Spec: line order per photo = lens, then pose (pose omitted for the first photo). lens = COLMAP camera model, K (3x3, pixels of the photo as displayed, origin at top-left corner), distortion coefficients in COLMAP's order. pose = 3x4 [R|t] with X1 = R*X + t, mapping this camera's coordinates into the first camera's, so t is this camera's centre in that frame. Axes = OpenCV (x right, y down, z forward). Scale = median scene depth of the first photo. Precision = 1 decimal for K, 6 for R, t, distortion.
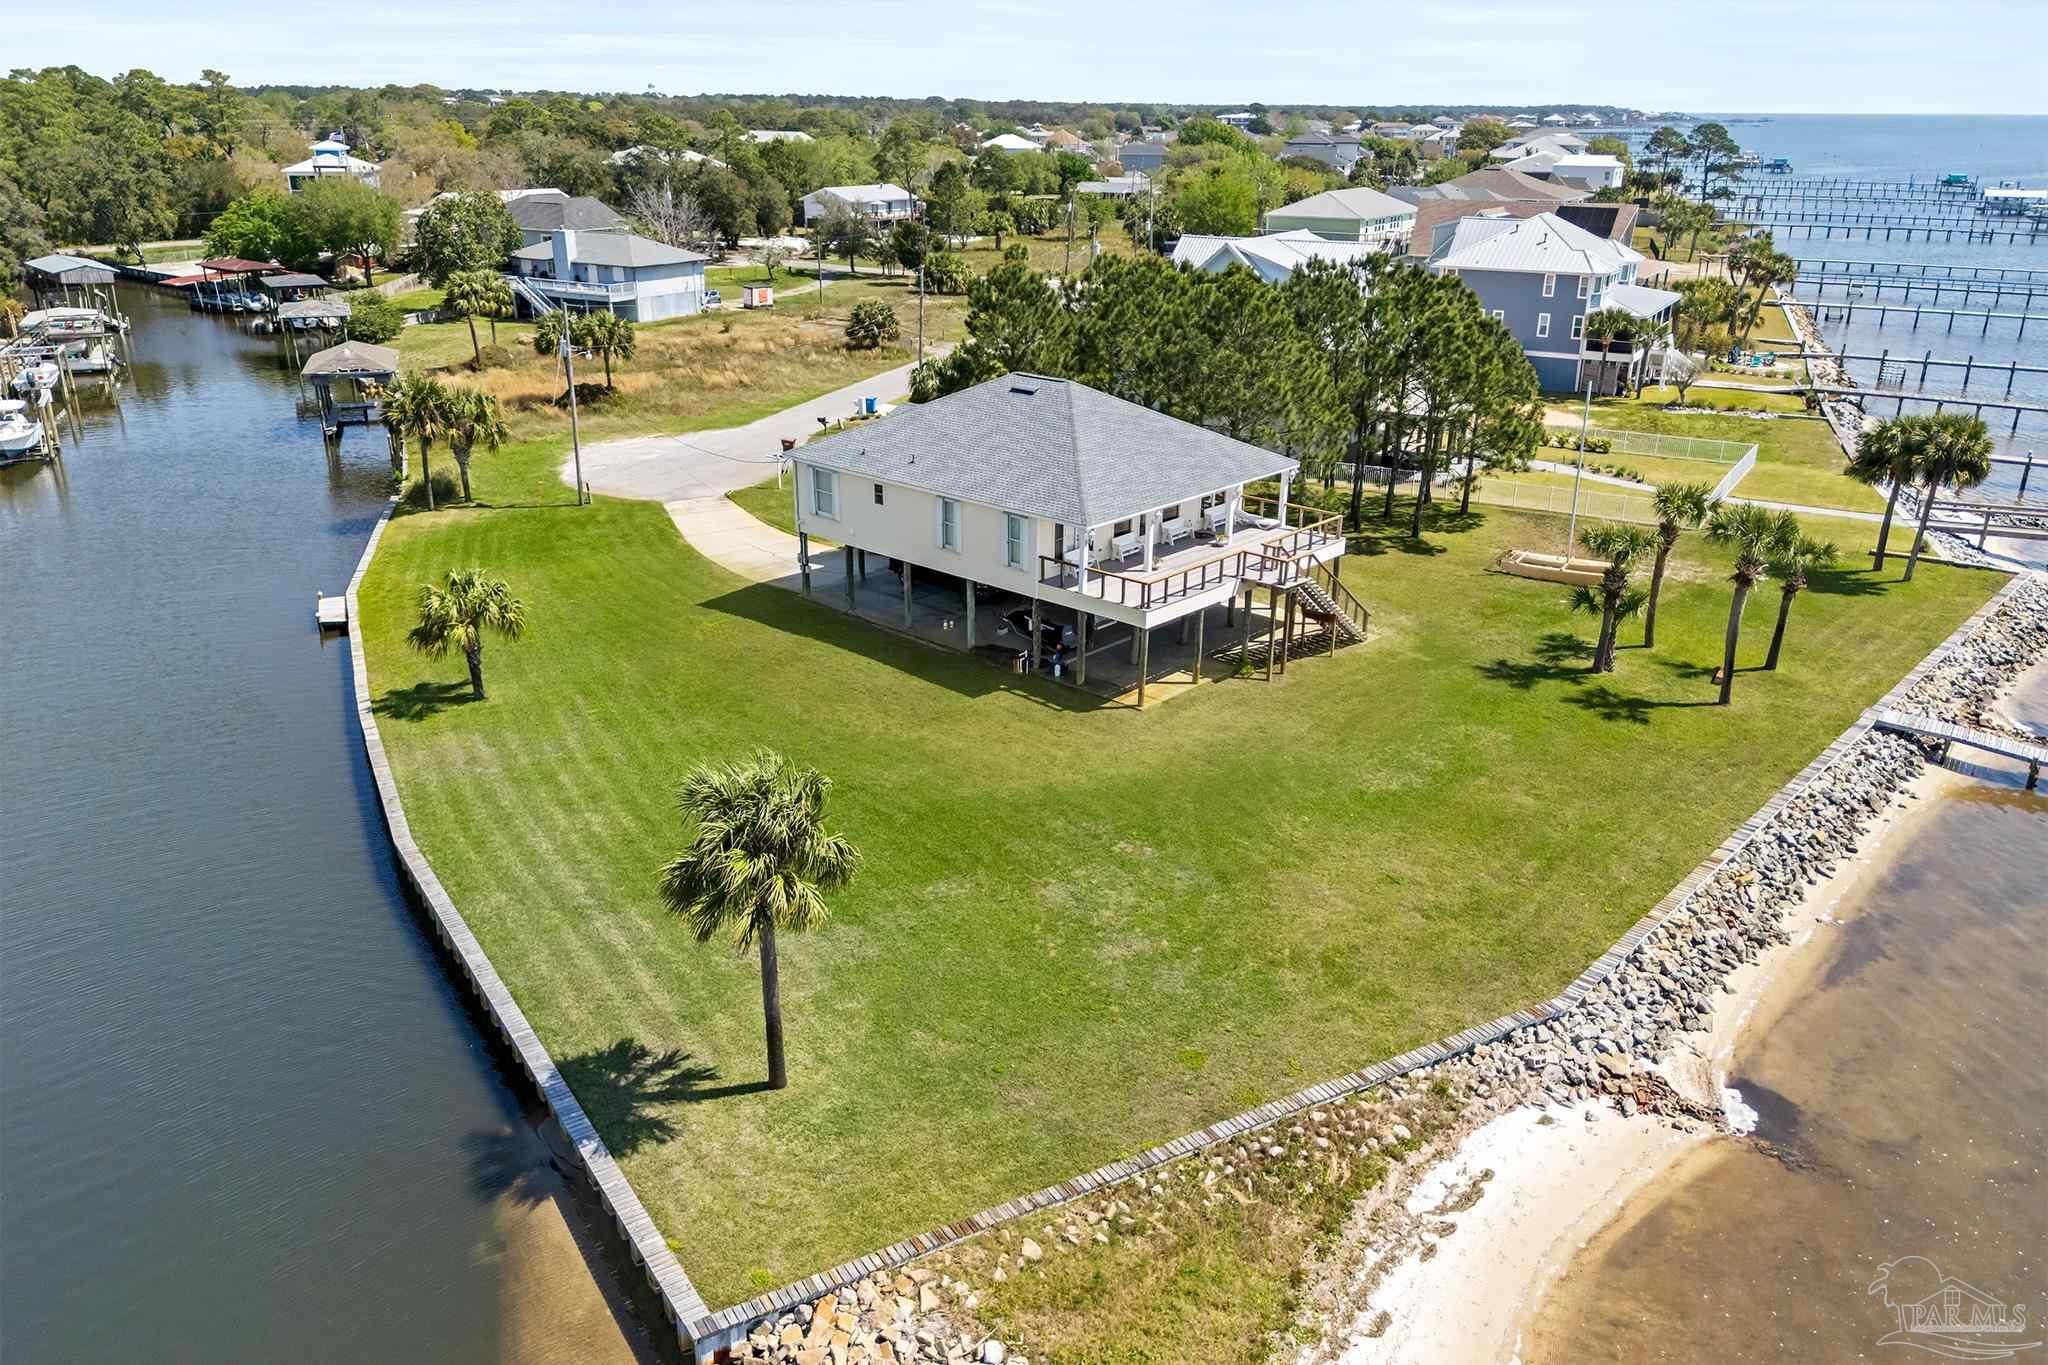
lens RADIAL K [[1502.0, 0, 1019.8], [0, 1502.0, 713.9], [0, 0, 1]] dist [0.072594, -0.067697]
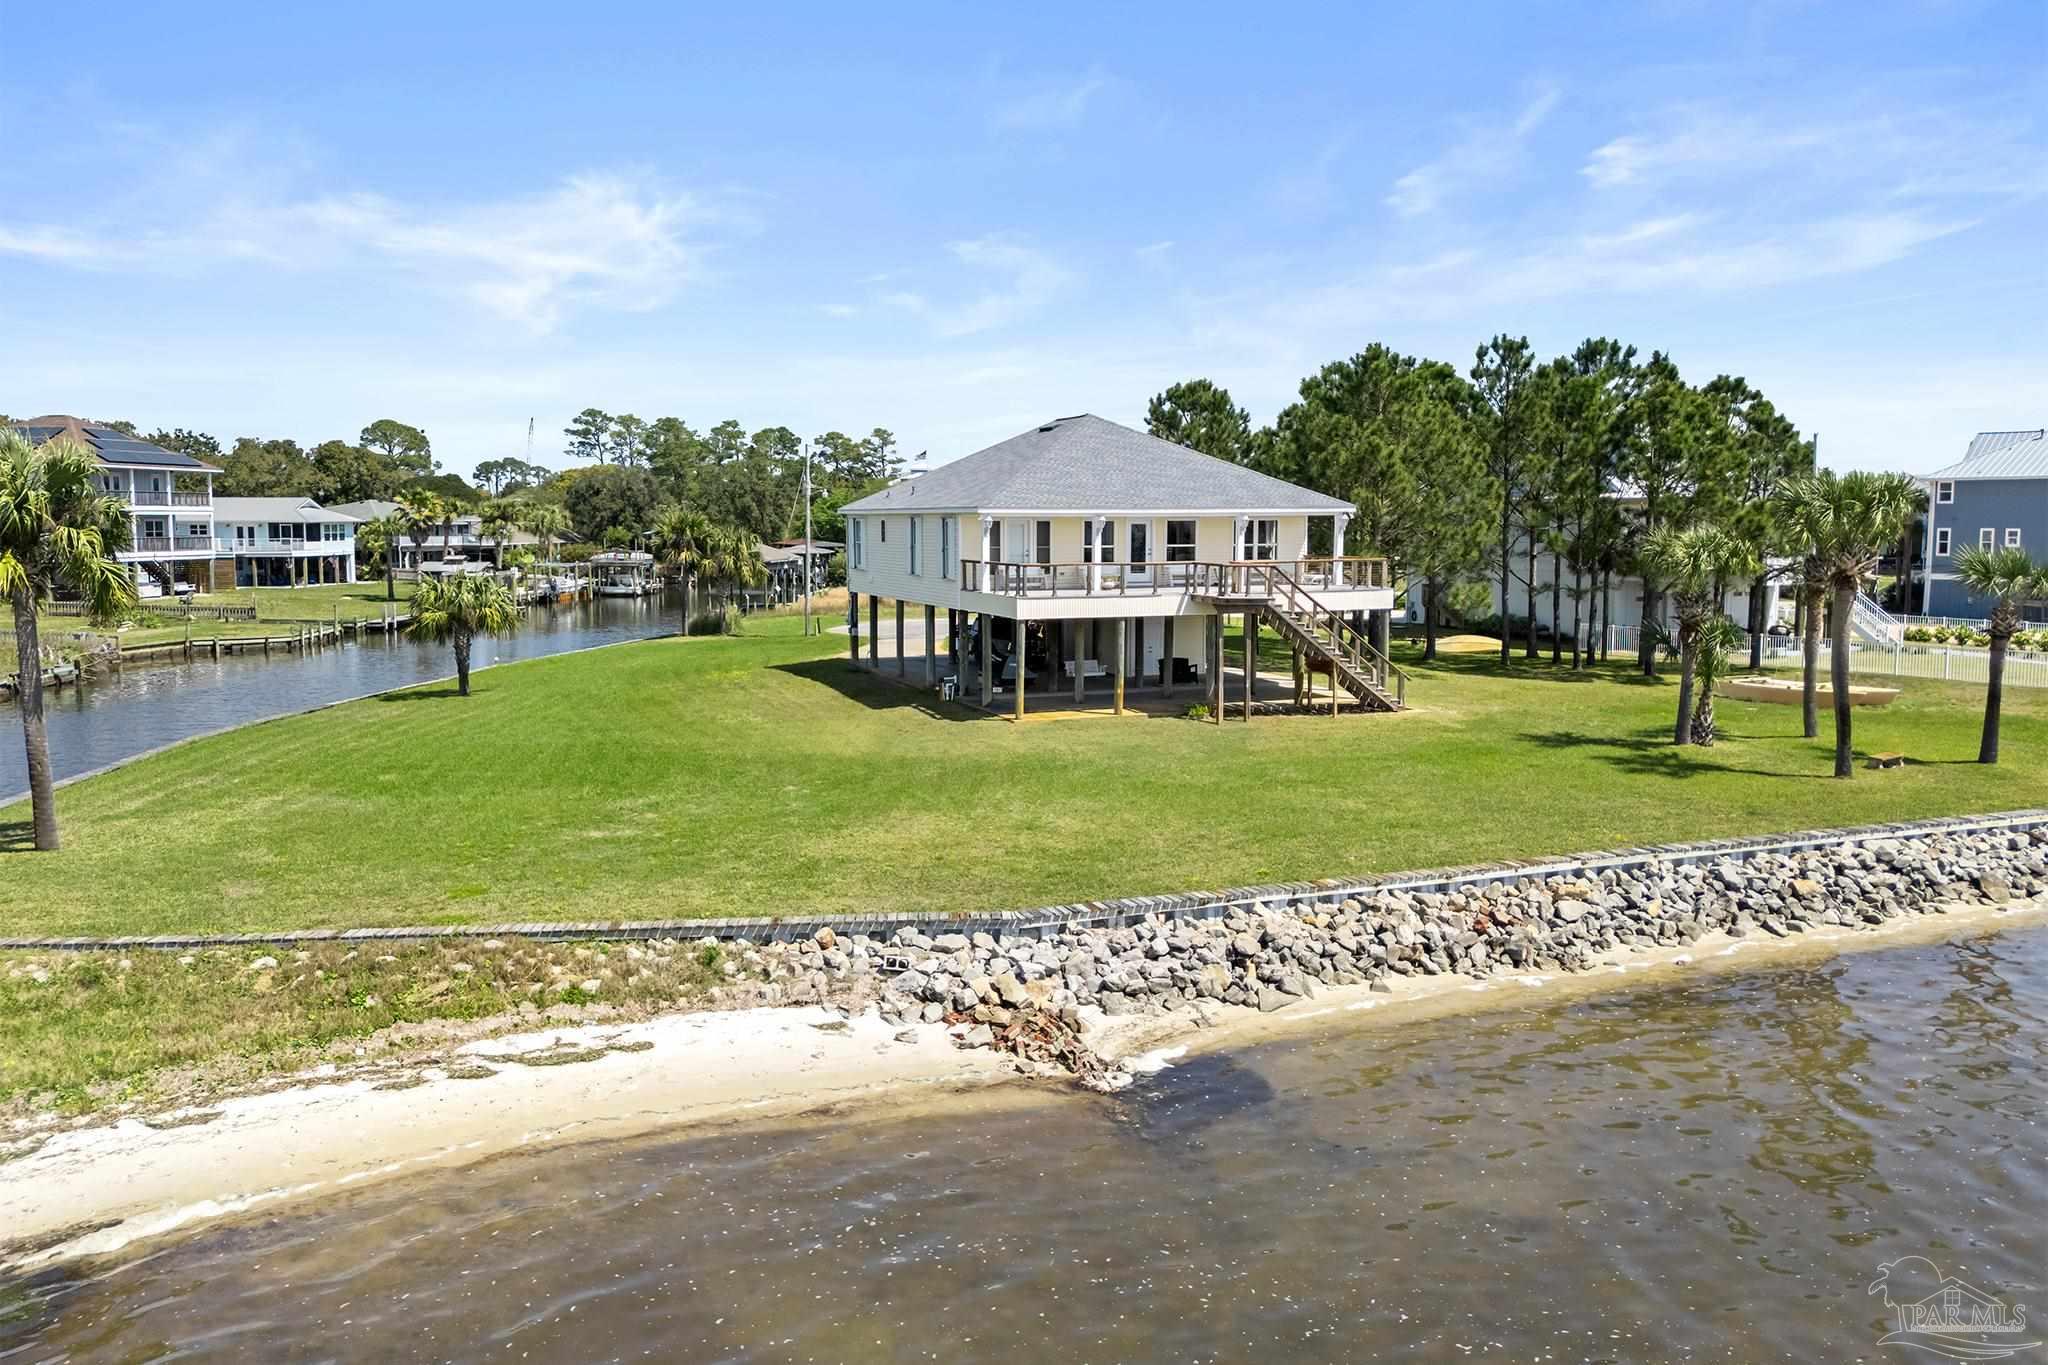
lens RADIAL K [[1500.2, 0, 1024.0], [0, 1500.2, 682.5], [0, 0, 1]] dist [0.037580, 0.005192]
pose [[0.900423, 0.040882, -0.433089, 0.577692], [-0.157758, 0.958489, -0.237511, 0.223835], [0.405401, 0.282184, 0.869495, 0.370528]]
